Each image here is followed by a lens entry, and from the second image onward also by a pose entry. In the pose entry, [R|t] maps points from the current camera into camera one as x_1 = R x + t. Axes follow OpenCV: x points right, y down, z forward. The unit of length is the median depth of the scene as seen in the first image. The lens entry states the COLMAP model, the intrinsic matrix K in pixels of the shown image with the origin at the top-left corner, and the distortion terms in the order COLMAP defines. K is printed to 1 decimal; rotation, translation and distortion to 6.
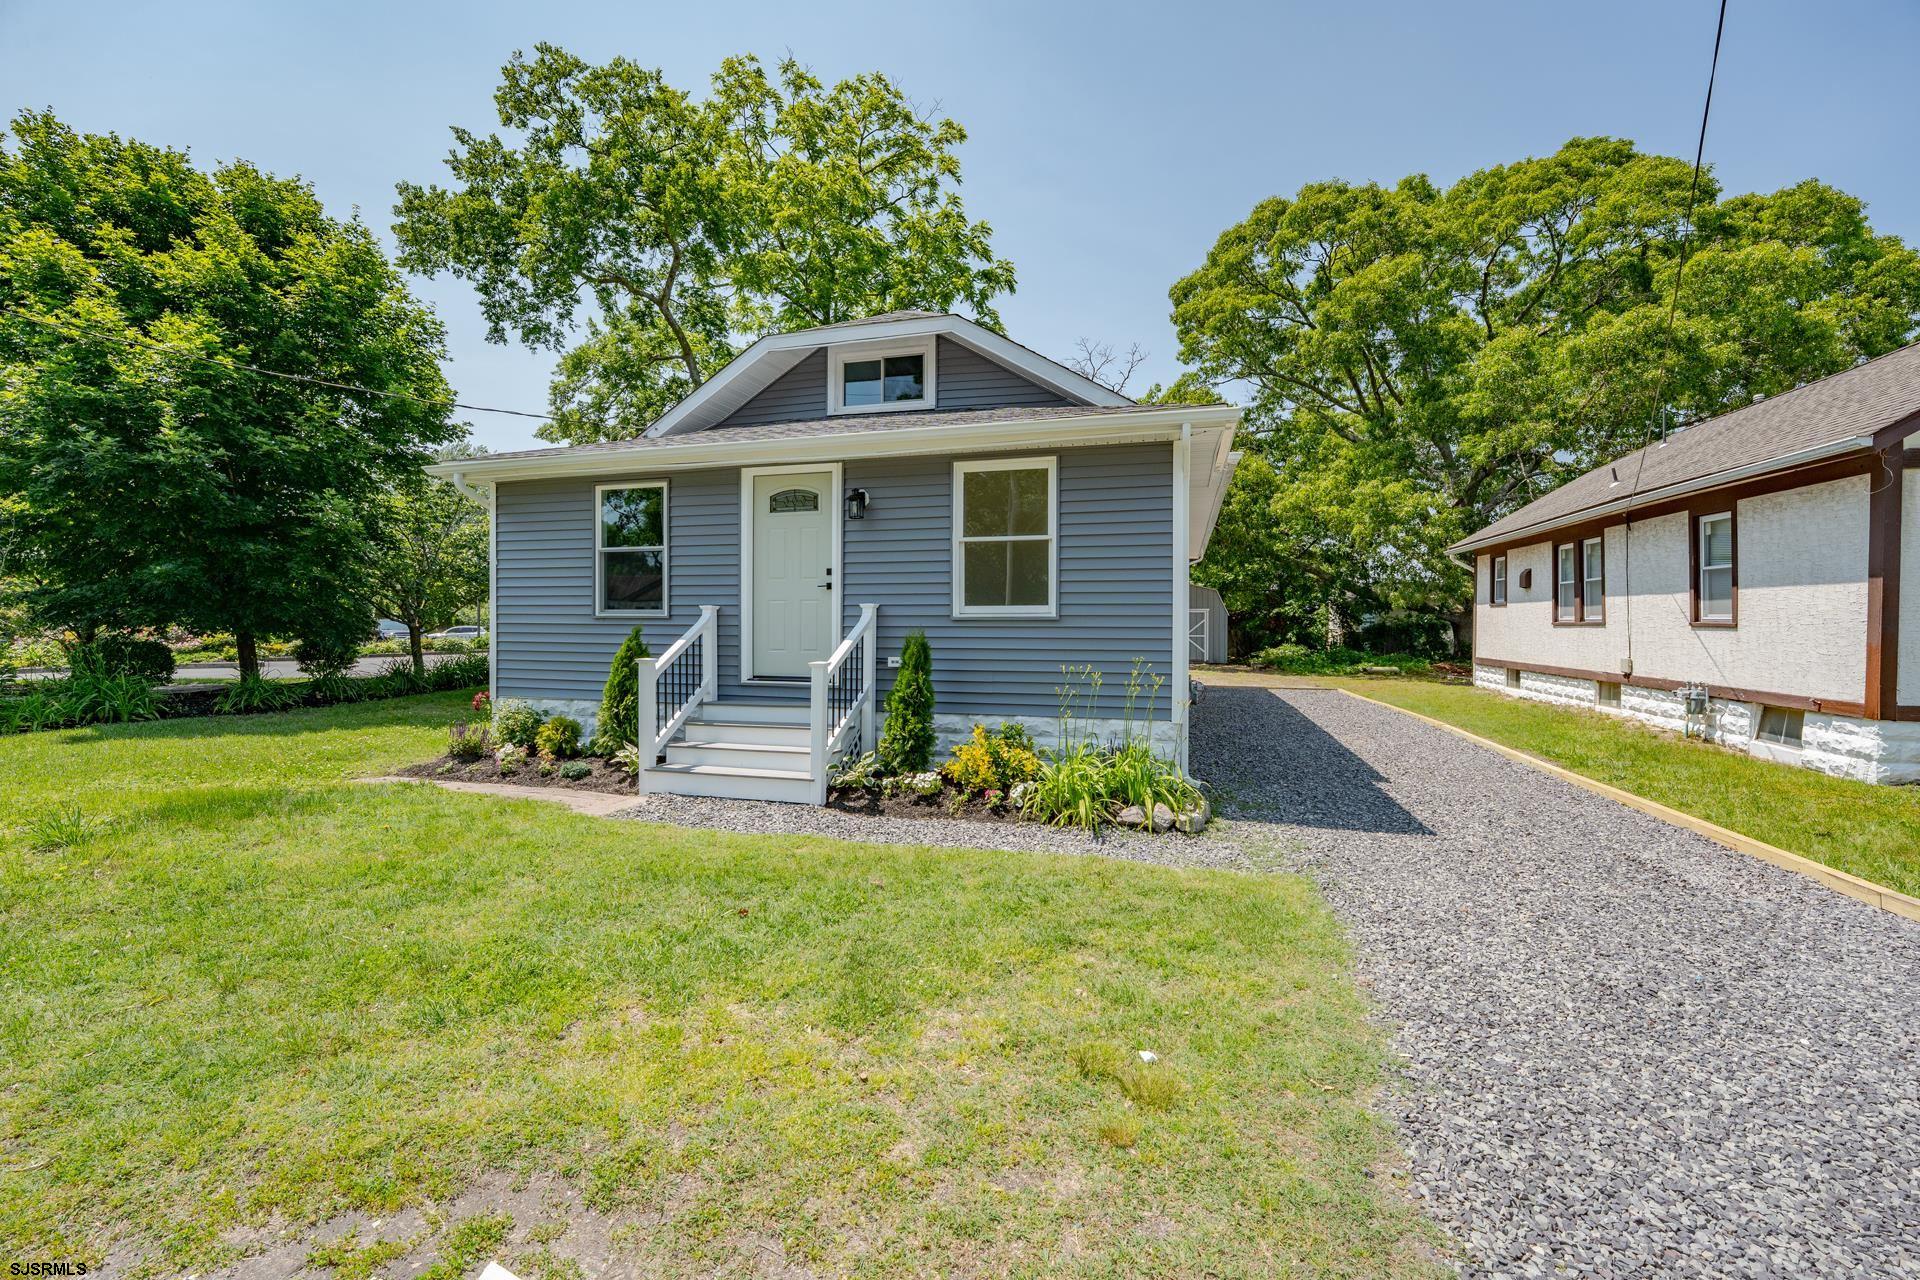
lens RADIAL K [[779.0, 0, 962.9], [0, 779.0, 638.0], [0, 0, 1]] dist [-0.029382, 0.003277]
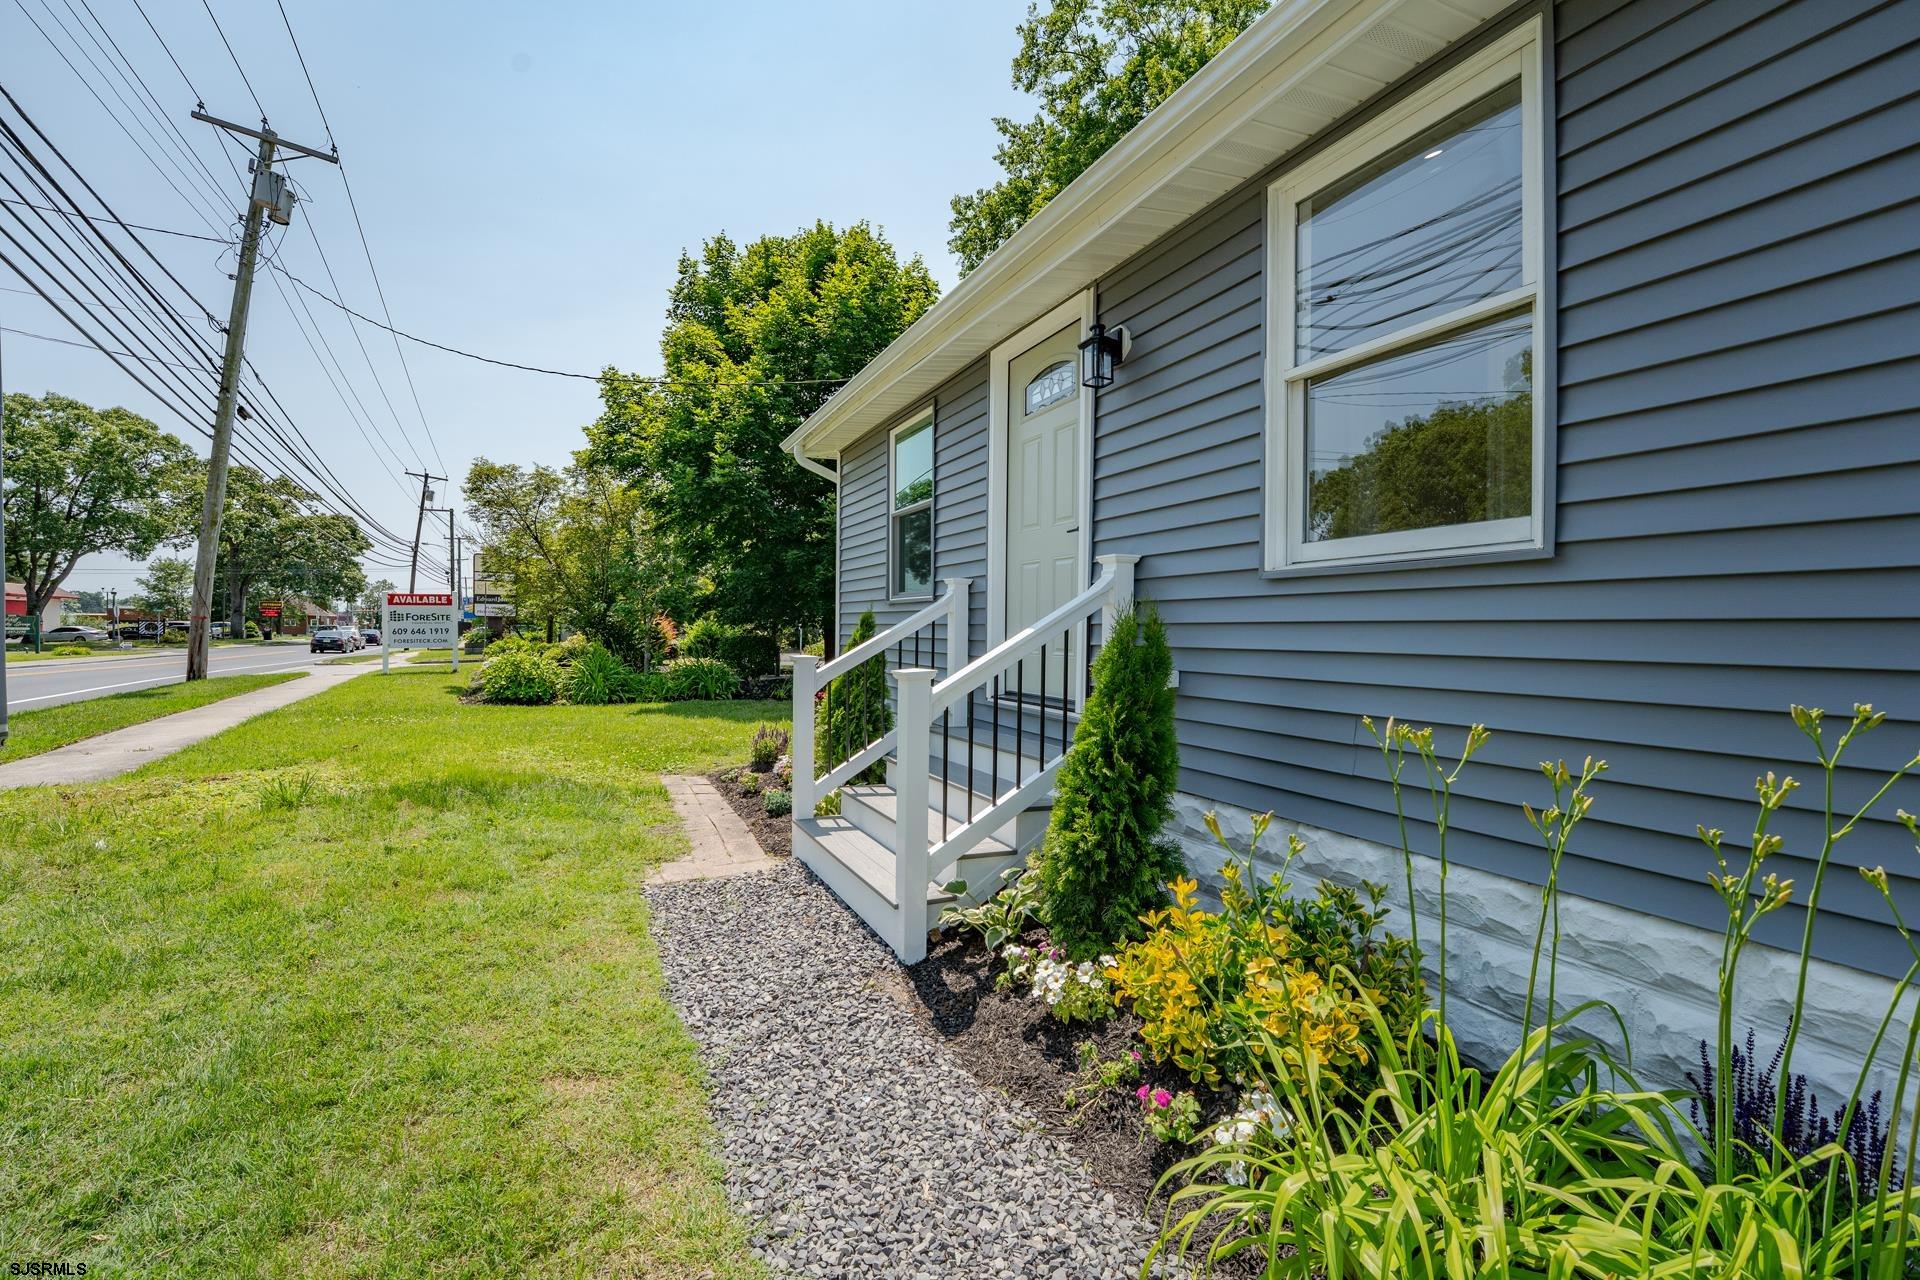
lens RADIAL K [[798.6, 0, 973.6], [0, 798.6, 636.7], [0, 0, 1]] dist [-0.016479, -0.000029]
pose [[0.670368, 0.007804, -0.741987, 0.140457], [-0.018382, 0.999812, -0.006092, 0.008506], [0.741801, 0.017723, 0.670386, 0.449851]]
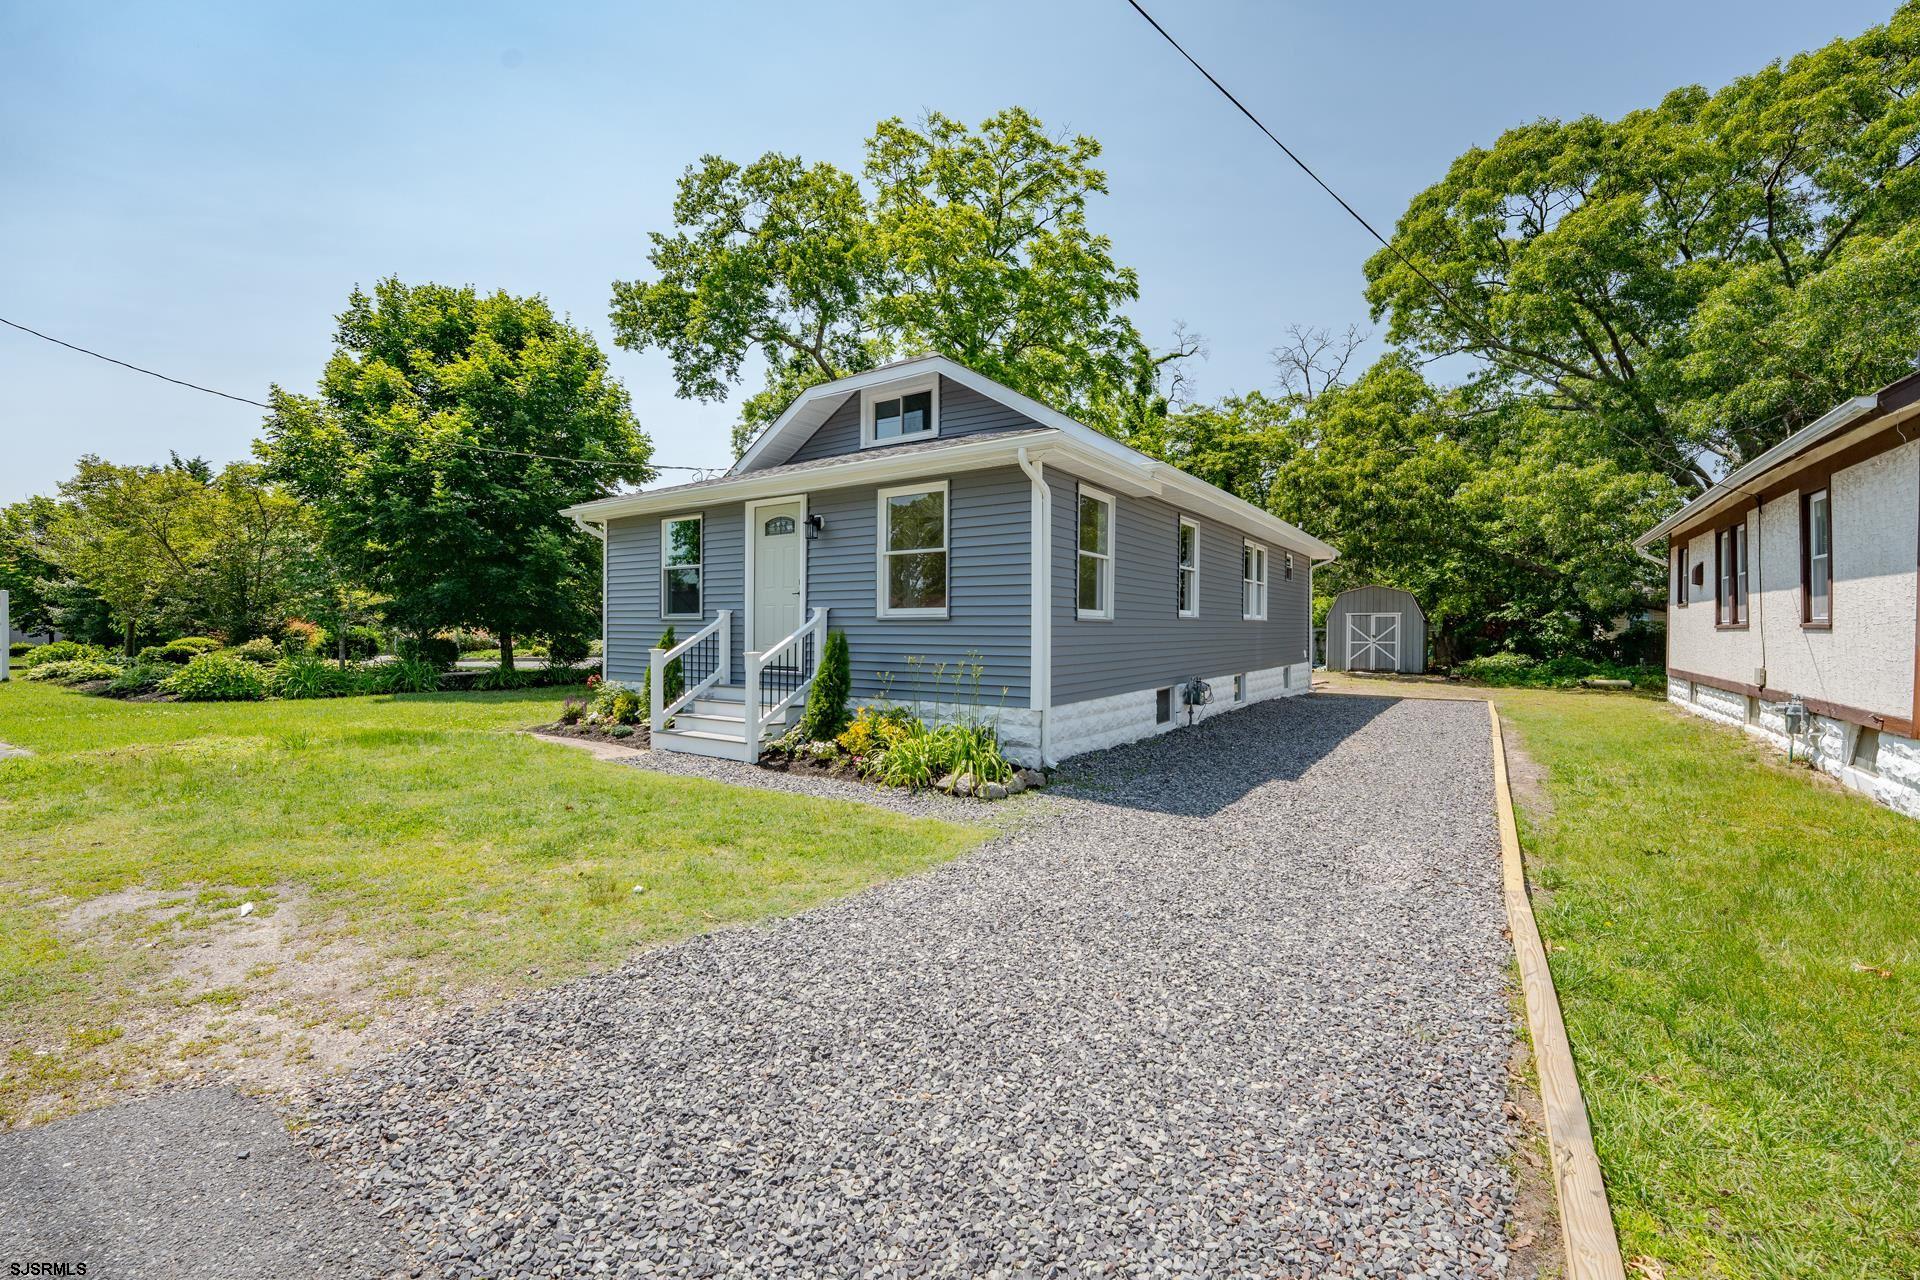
lens RADIAL K [[789.3, 0, 966.7], [0, 789.3, 638.6], [0, 0, 1]] dist [-0.028517, 0.004310]
pose [[0.948507, 0.005648, -0.316705, 0.371620], [-0.008040, 0.999948, -0.006246, 0.008727], [0.316653, 0.008471, 0.948504, -0.085640]]
